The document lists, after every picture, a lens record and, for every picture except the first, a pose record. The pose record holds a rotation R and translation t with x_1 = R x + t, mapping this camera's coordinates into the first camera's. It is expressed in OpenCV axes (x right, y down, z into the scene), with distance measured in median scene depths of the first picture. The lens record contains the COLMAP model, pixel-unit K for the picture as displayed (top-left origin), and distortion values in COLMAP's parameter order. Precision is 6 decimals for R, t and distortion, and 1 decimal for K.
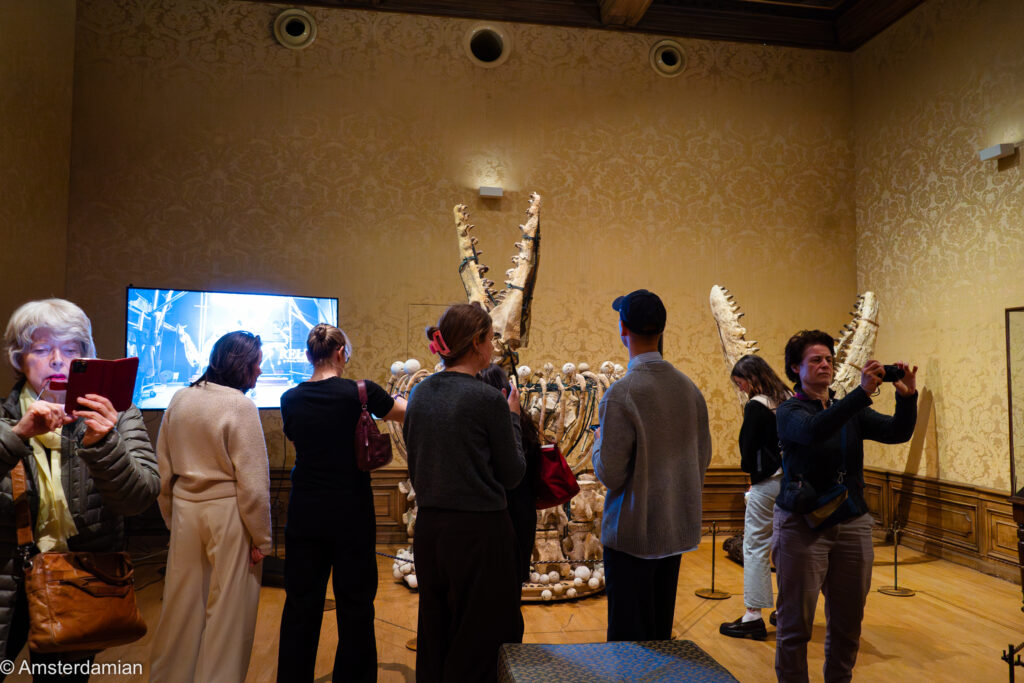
lens RADIAL K [[859.5, 0, 481.6], [0, 859.5, 364.7], [0, 0, 1]] dist [-0.001975, 0.001491]
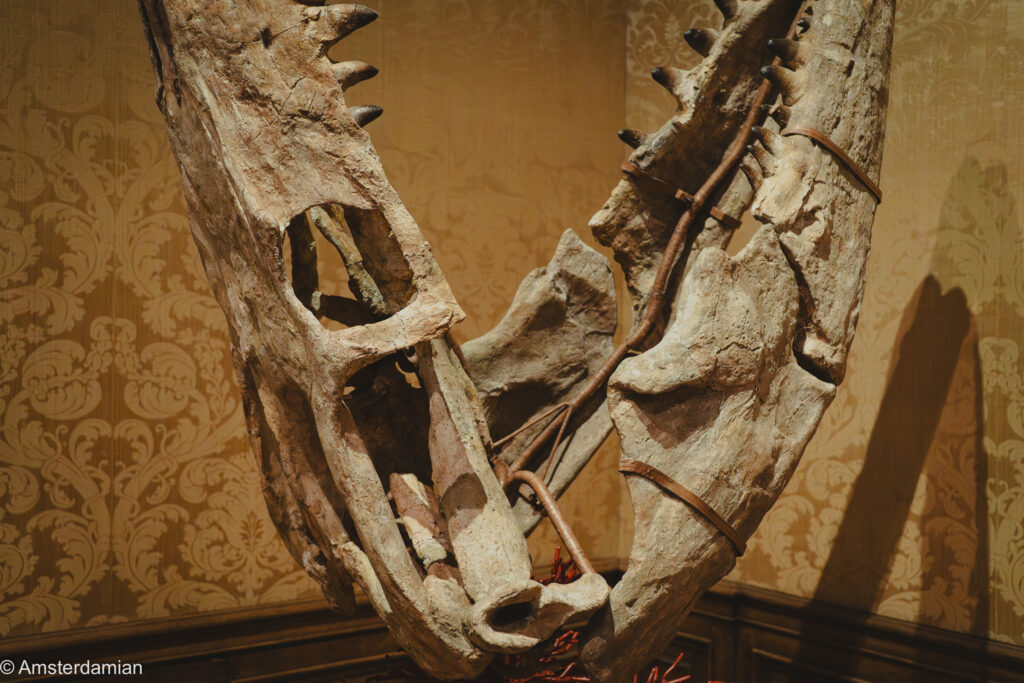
lens RADIAL K [[1395.6, 0, 512.0], [0, 1395.6, 341.5], [0, 0, 1]] dist [-0.012964, -0.031208]
pose [[0.853816, -0.004817, 0.520553, 0.208147], [-0.020357, 0.998883, 0.042633, 0.031985], [-0.520177, -0.046998, 0.852764, 0.760263]]
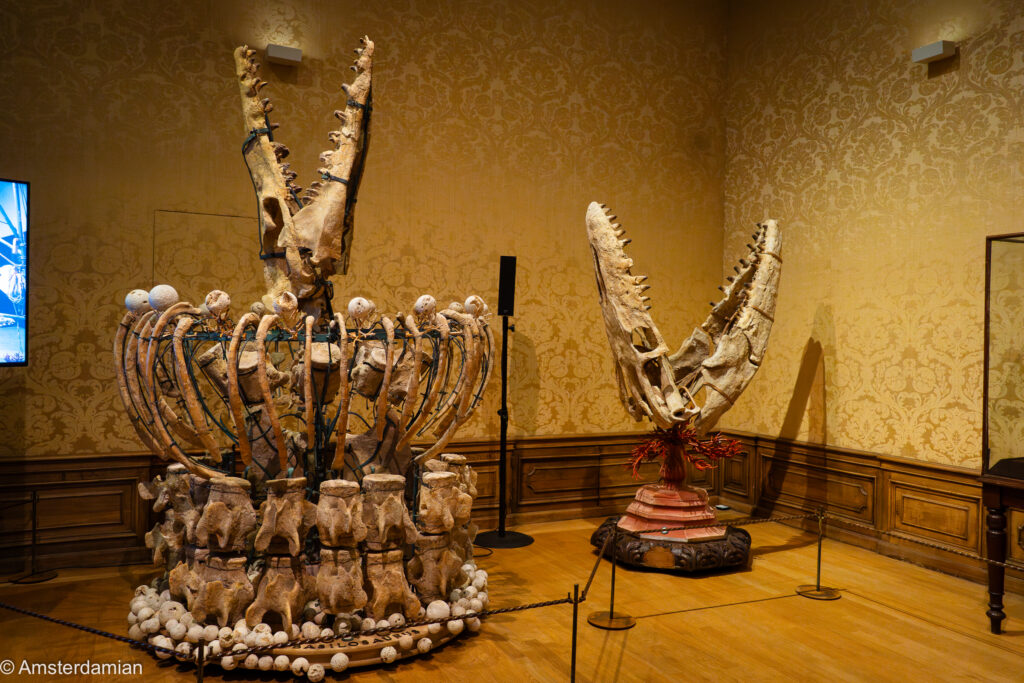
lens RADIAL K [[832.9, 0, 512.0], [0, 832.9, 341.5], [0, 0, 1]] dist [-0.001128, 0.001072]
pose [[0.946766, 0.005965, 0.321866, -0.033820], [-0.014877, 0.999571, 0.025236, 0.014002], [-0.321577, -0.028681, 0.946449, 0.332595]]
